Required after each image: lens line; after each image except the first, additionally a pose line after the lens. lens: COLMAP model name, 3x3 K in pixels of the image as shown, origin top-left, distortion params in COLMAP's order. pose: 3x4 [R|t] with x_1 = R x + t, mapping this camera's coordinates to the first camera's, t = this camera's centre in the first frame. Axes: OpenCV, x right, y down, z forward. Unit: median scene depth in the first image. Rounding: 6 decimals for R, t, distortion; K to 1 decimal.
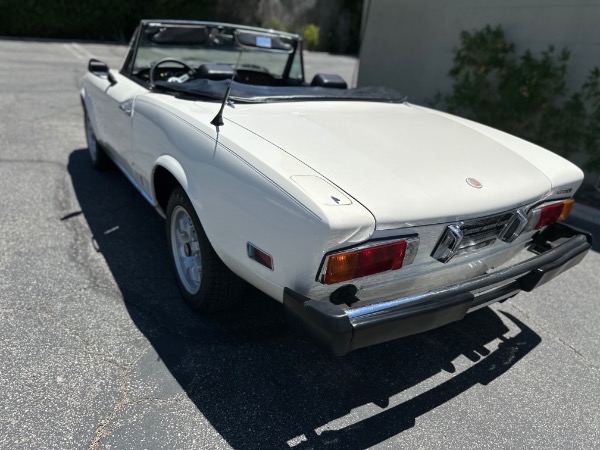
lens RADIAL K [[425.8, 0, 299.3], [0, 425.8, 227.0], [0, 0, 1]] dist [0.008766, -0.020270]
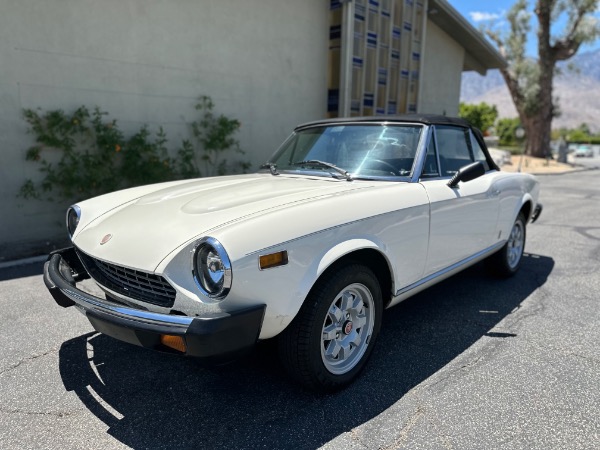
lens RADIAL K [[425.8, 0, 303.3], [0, 425.8, 221.0], [0, 0, 1]] dist [0.008766, -0.020270]
pose [[-0.250052, -0.239712, 0.938089, -1.754907], [0.361633, 0.875630, 0.320147, -0.965501], [-0.898162, 0.419297, -0.132266, 2.021891]]
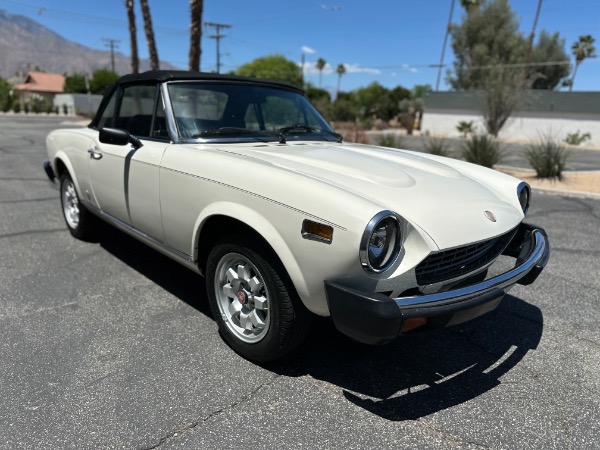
lens RADIAL K [[425.8, 0, 300.3], [0, 425.8, 230.1], [0, 0, 1]] dist [0.008766, -0.020270]
pose [[-0.976081, -0.062229, -0.208311, -0.174844], [-0.178258, 0.777593, 0.602970, -1.243658], [0.124459, 0.625681, -0.770086, 2.983165]]
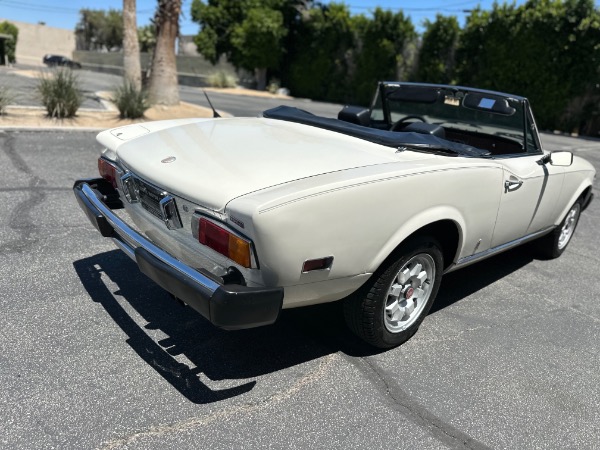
lens RADIAL K [[425.8, 0, 302.5], [0, 425.8, 234.1], [0, 0, 1]] dist [0.008766, -0.020270]
pose [[0.181289, 0.274721, -0.944279, 1.290425], [-0.486078, 0.859733, 0.156803, -0.228386], [0.854905, 0.430566, 0.289396, 0.825084]]
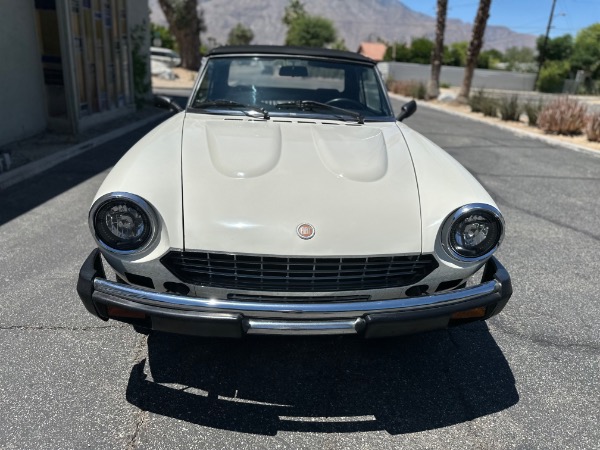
lens RADIAL K [[425.8, 0, 297.4], [0, 425.8, 218.4], [0, 0, 1]] dist [0.008766, -0.020270]
pose [[-0.860948, -0.279518, 0.425016, -1.051179], [0.089117, 0.739706, 0.667003, -1.280823], [-0.500826, 0.612131, -0.611939, 2.737680]]
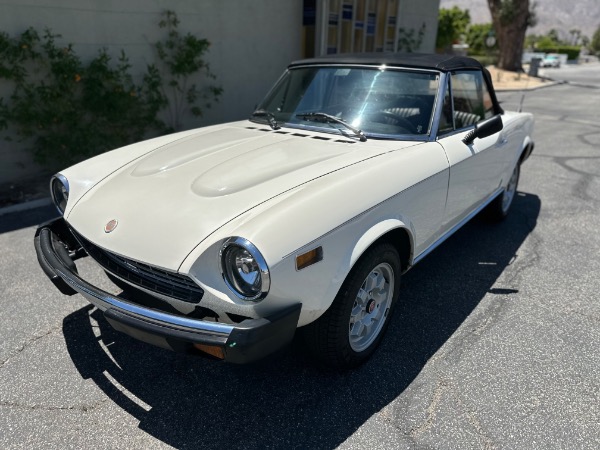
lens RADIAL K [[425.8, 0, 296.6], [0, 425.8, 228.9], [0, 0, 1]] dist [0.008766, -0.020270]
pose [[-0.319630, -0.429867, 0.844424, -1.604425], [0.345535, 0.776927, 0.526298, -1.100654], [-0.882294, 0.459999, -0.099795, 2.066816]]
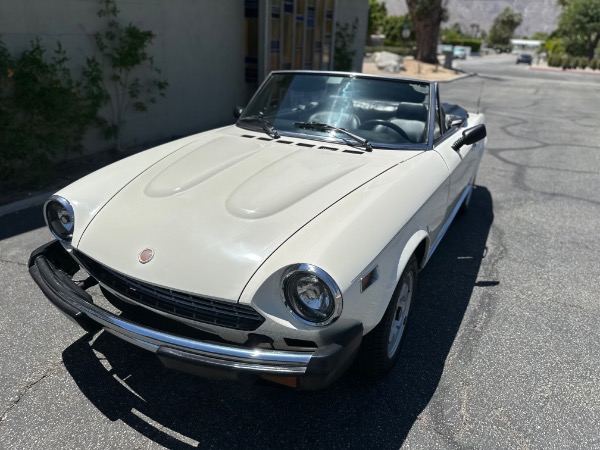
lens RADIAL K [[425.8, 0, 305.6], [0, 425.8, 228.8], [0, 0, 1]] dist [0.008766, -0.020270]
pose [[-0.493194, -0.429970, 0.756231, -1.486925], [0.278108, 0.745760, 0.605391, -1.218206], [-0.824267, 0.508889, -0.248226, 2.229793]]
